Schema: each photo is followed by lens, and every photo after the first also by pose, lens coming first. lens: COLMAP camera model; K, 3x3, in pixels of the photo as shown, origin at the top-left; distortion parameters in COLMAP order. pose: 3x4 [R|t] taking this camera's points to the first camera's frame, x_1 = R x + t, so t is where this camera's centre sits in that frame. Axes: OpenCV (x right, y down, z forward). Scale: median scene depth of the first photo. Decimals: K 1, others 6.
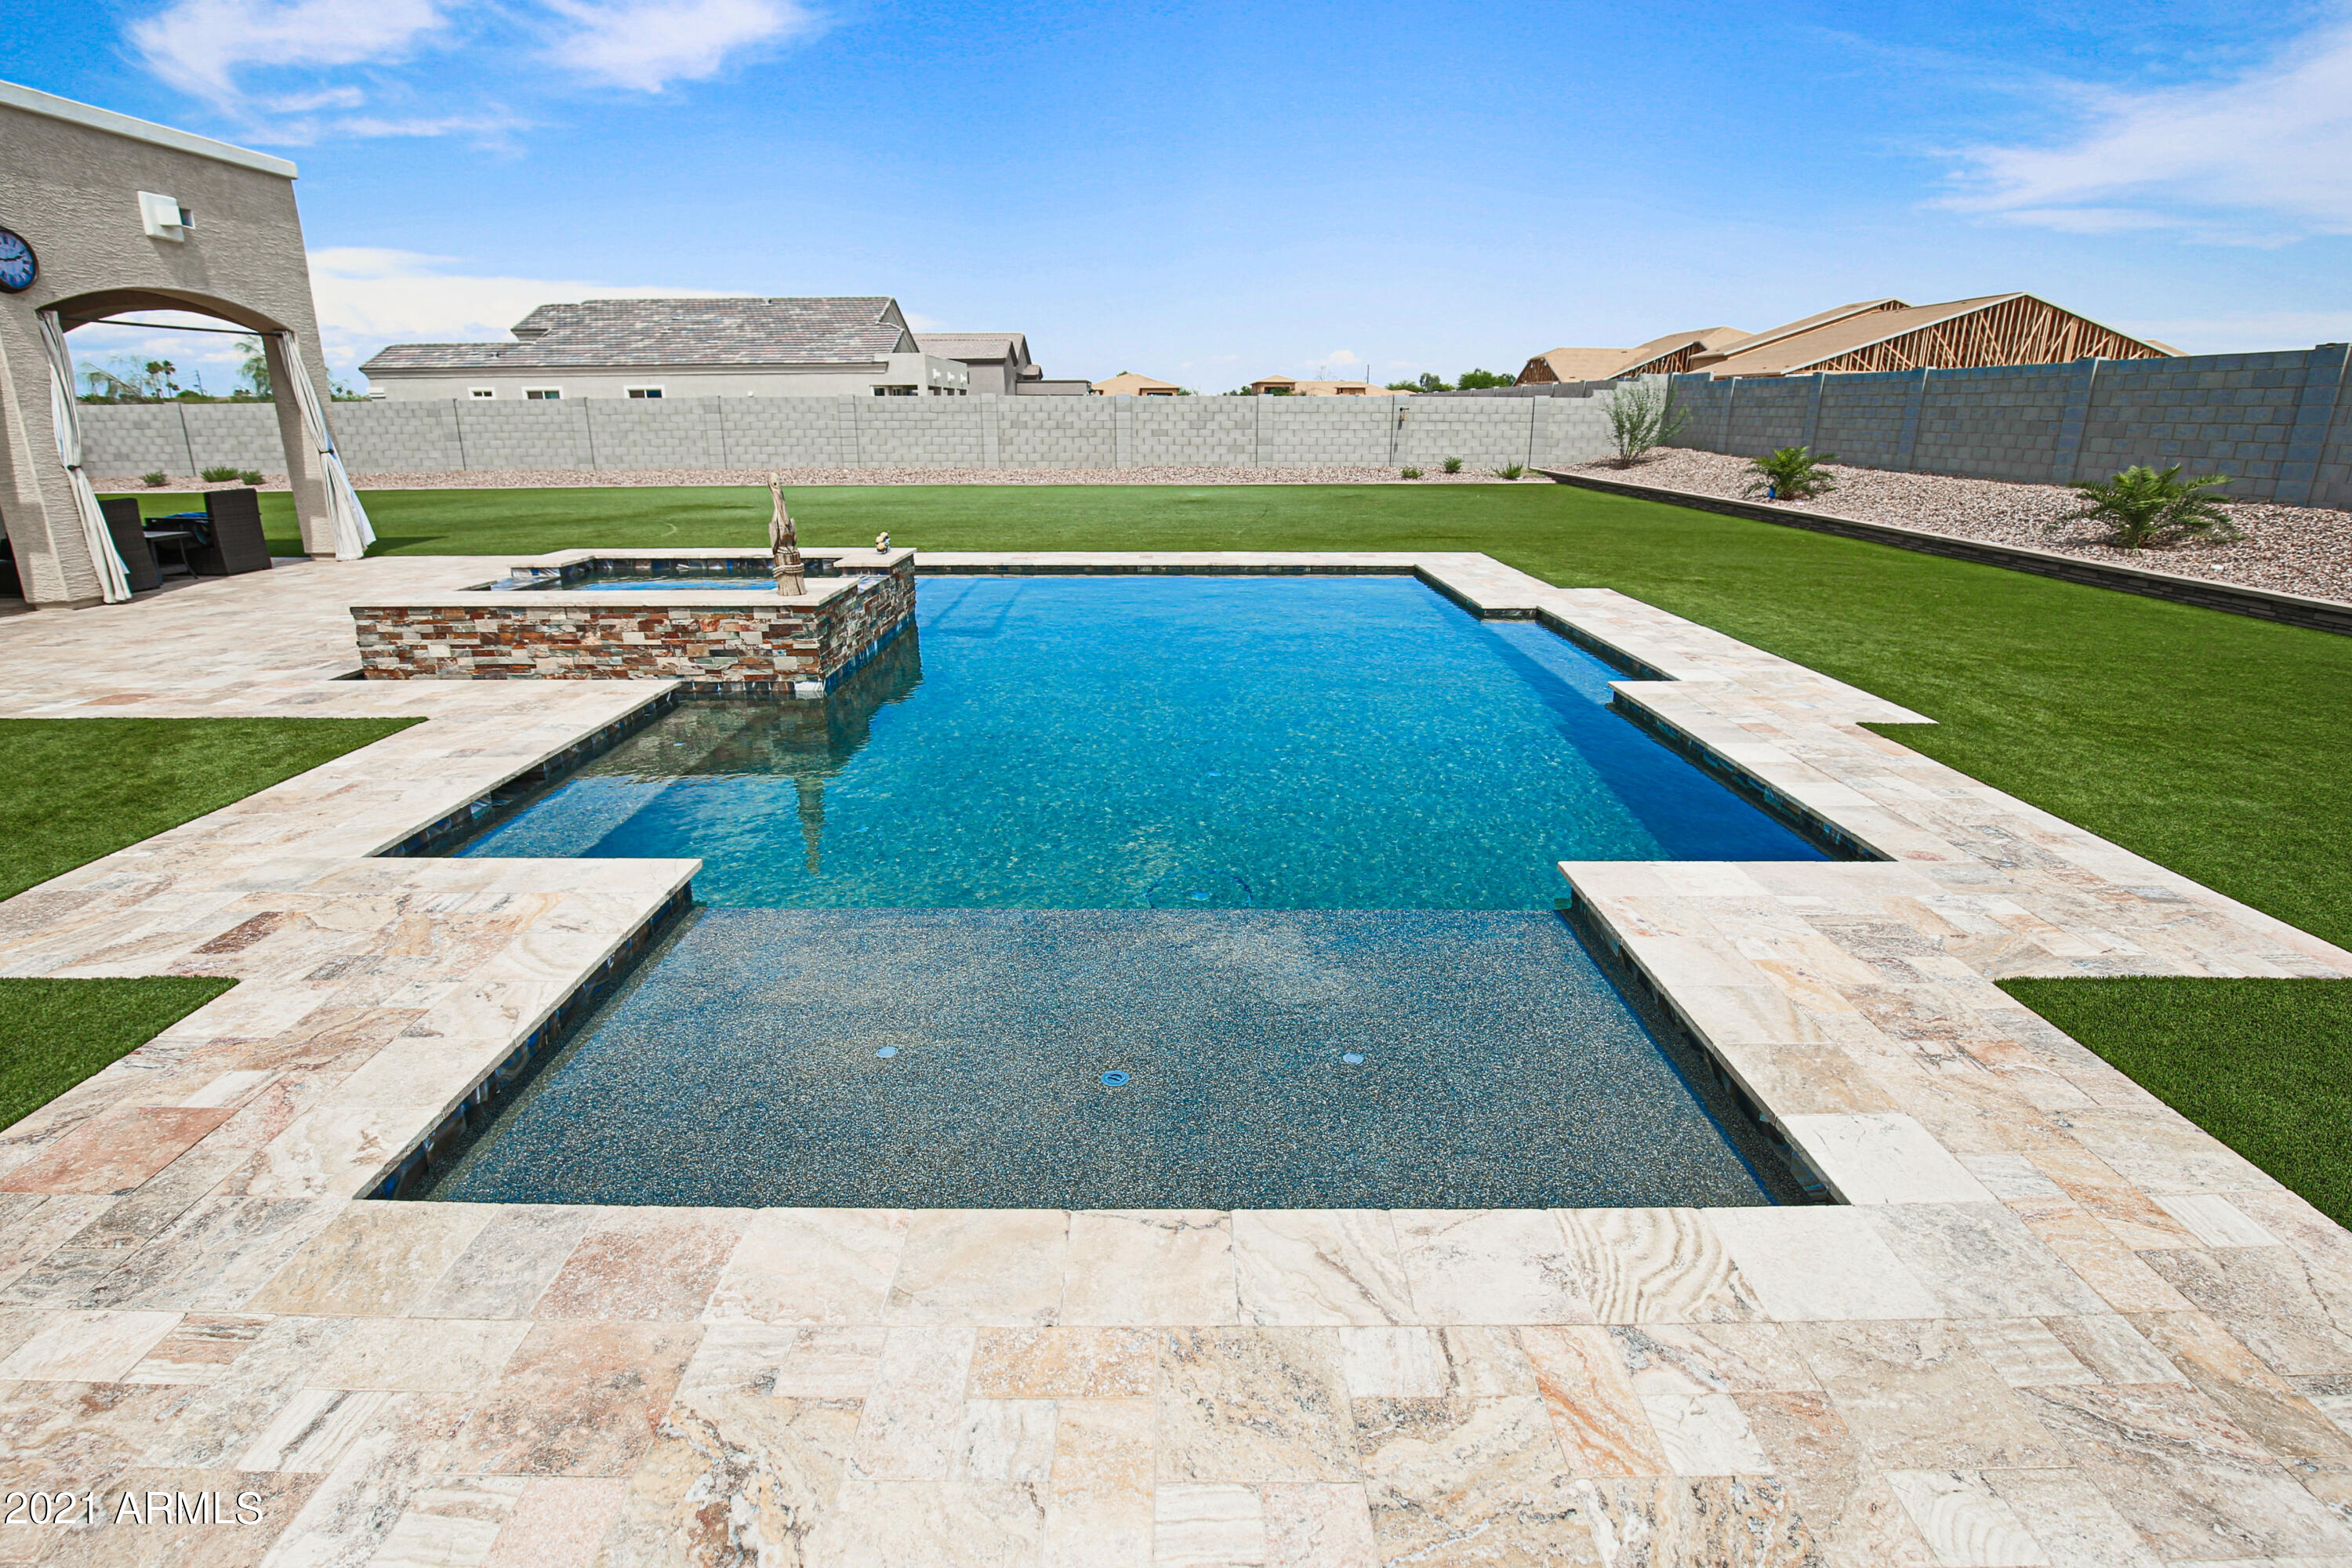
lens RADIAL K [[1154.0, 0, 1172.6], [0, 1154.0, 791.7], [0, 0, 1]] dist [-0.038284, 0.003803]
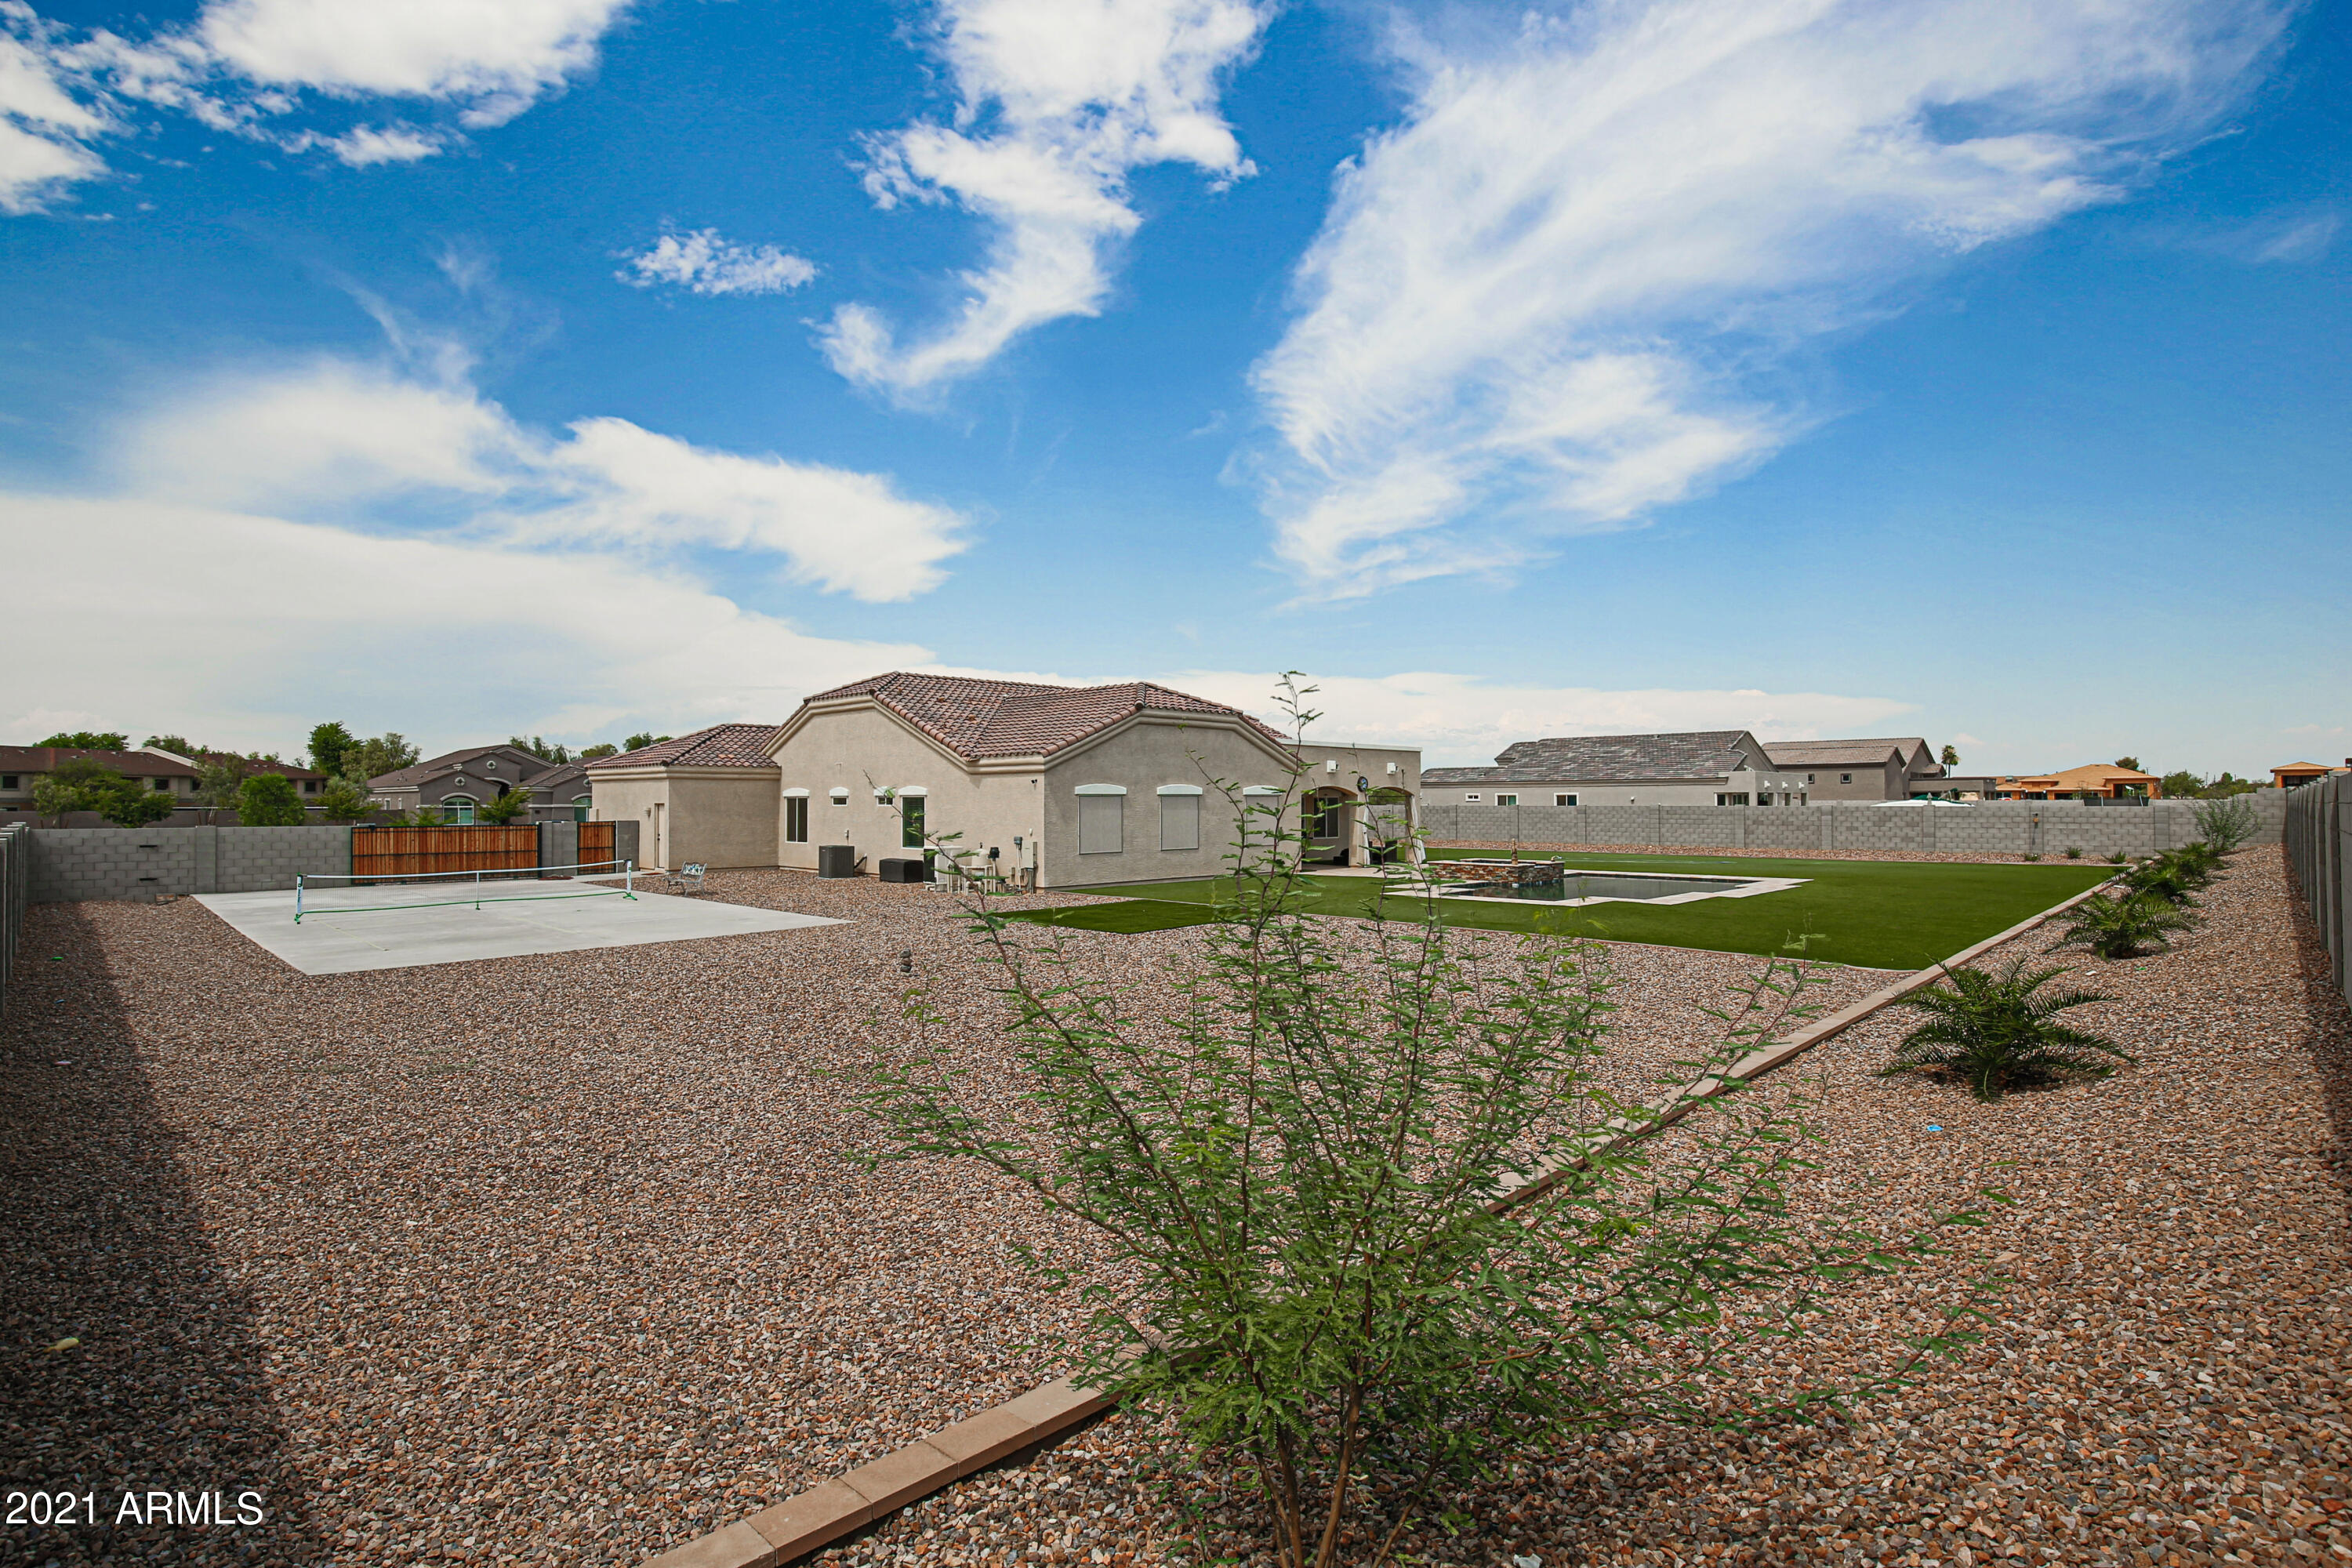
lens RADIAL K [[1154.0, 0, 1172.6], [0, 1154.0, 791.7], [0, 0, 1]] dist [-0.038284, 0.003803]
pose [[0.708515, -0.008729, -0.705641, 0.425990], [-0.217104, 0.948732, -0.229725, 0.197885], [0.671470, 0.315961, 0.670296, -0.678079]]
